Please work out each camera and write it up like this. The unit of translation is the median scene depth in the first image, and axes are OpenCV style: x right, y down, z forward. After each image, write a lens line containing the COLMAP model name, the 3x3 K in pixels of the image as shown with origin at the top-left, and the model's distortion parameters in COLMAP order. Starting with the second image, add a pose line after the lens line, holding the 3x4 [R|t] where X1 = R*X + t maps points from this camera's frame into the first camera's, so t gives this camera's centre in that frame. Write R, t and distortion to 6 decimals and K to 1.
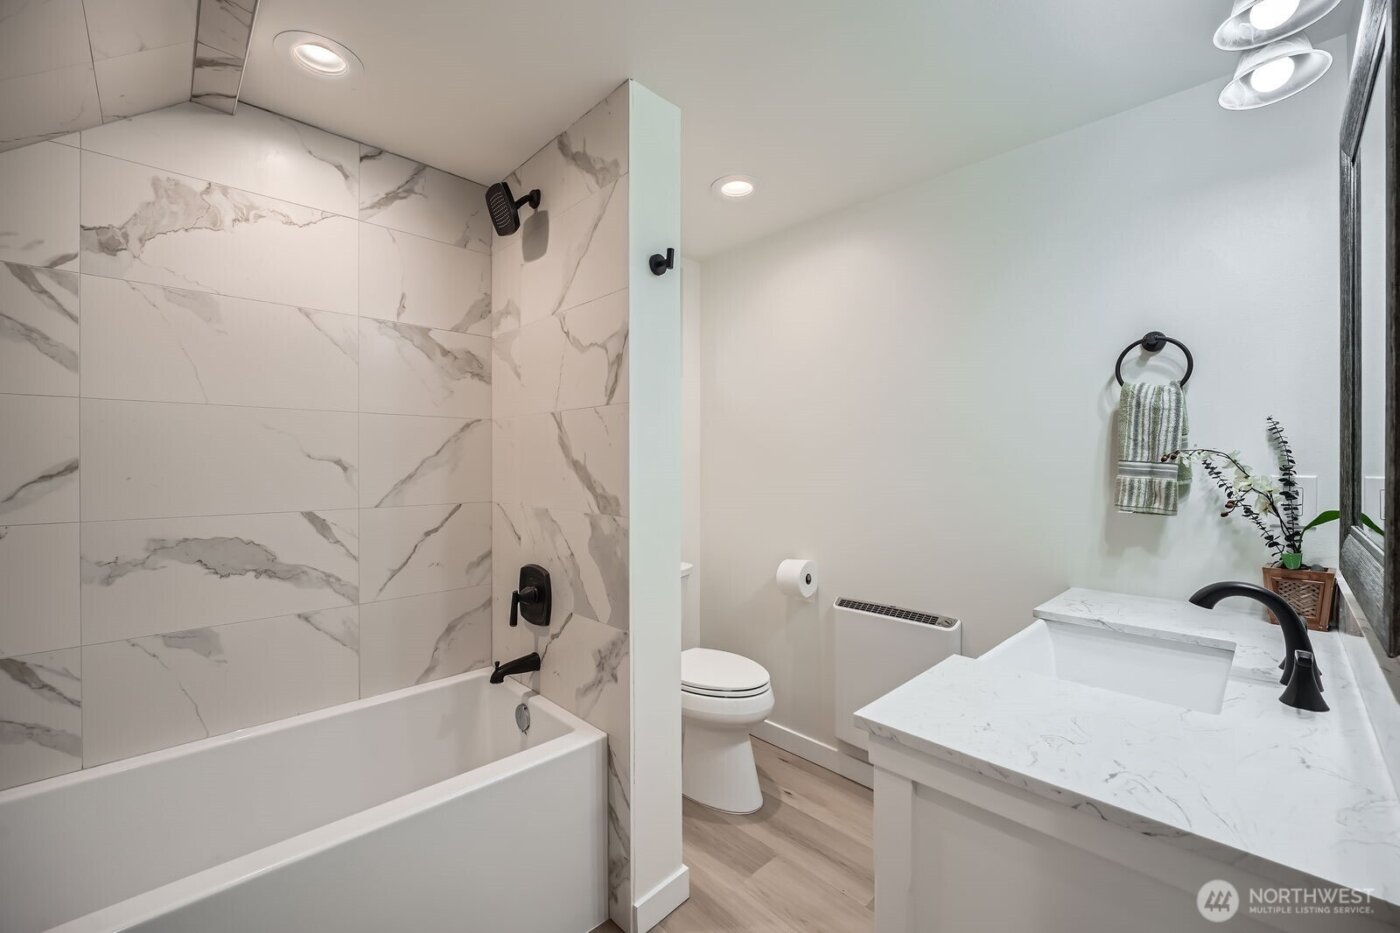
lens RADIAL K [[561.7, 0, 700.6], [0, 561.7, 464.3], [0, 0, 1]] dist [-0.013182, -0.000145]
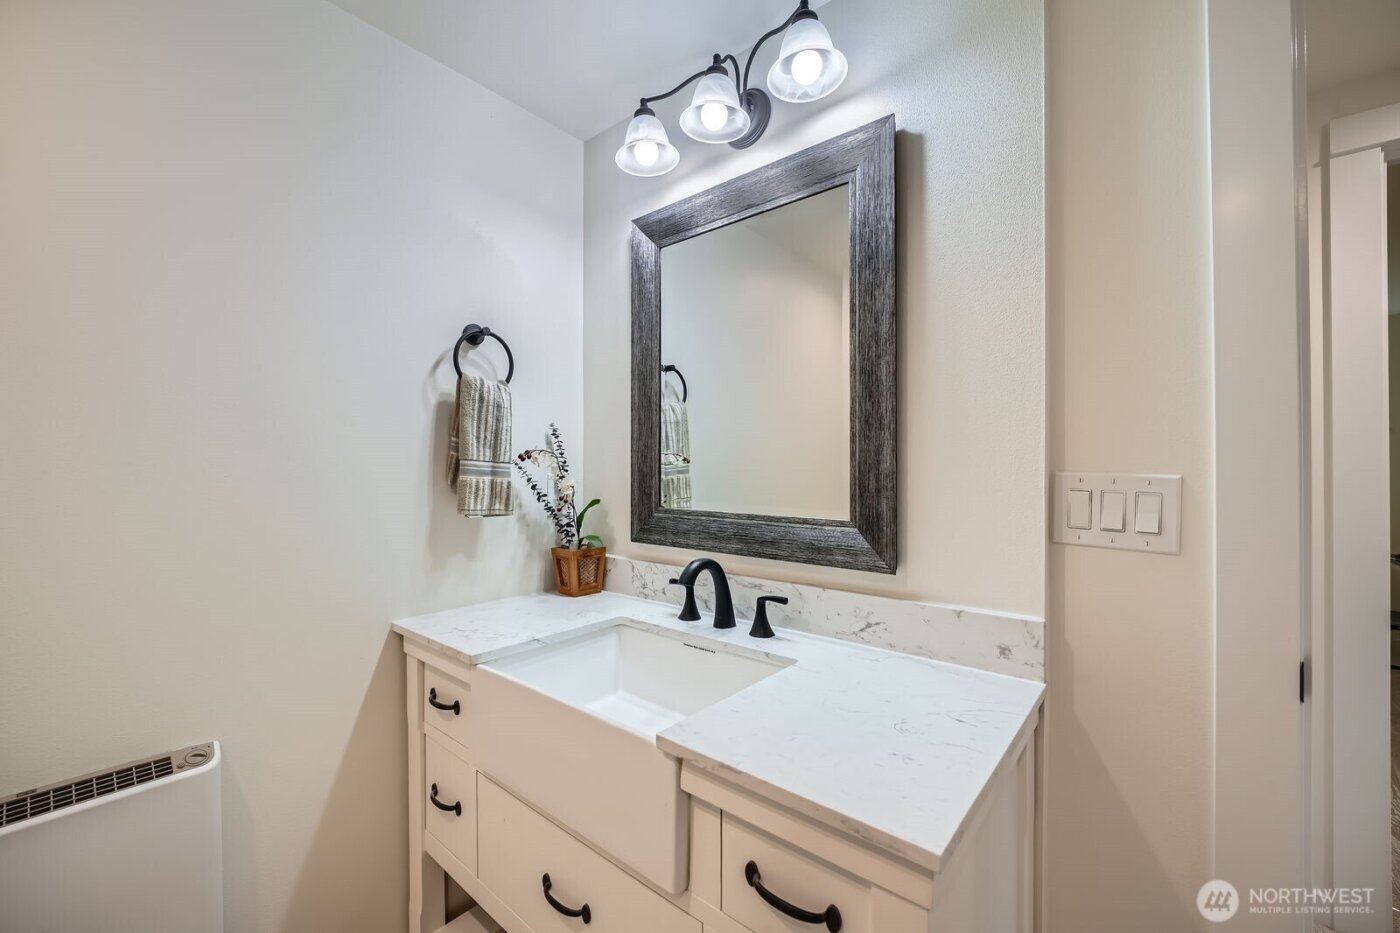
lens RADIAL K [[561.7, 0, 701.9], [0, 561.7, 469.0], [0, 0, 1]] dist [-0.013182, -0.000145]
pose [[-0.093717, -0.003751, 0.995592, -0.174901], [0.002496, 0.999989, 0.004003, 0.005872], [-0.995596, 0.002860, -0.093706, 0.725592]]
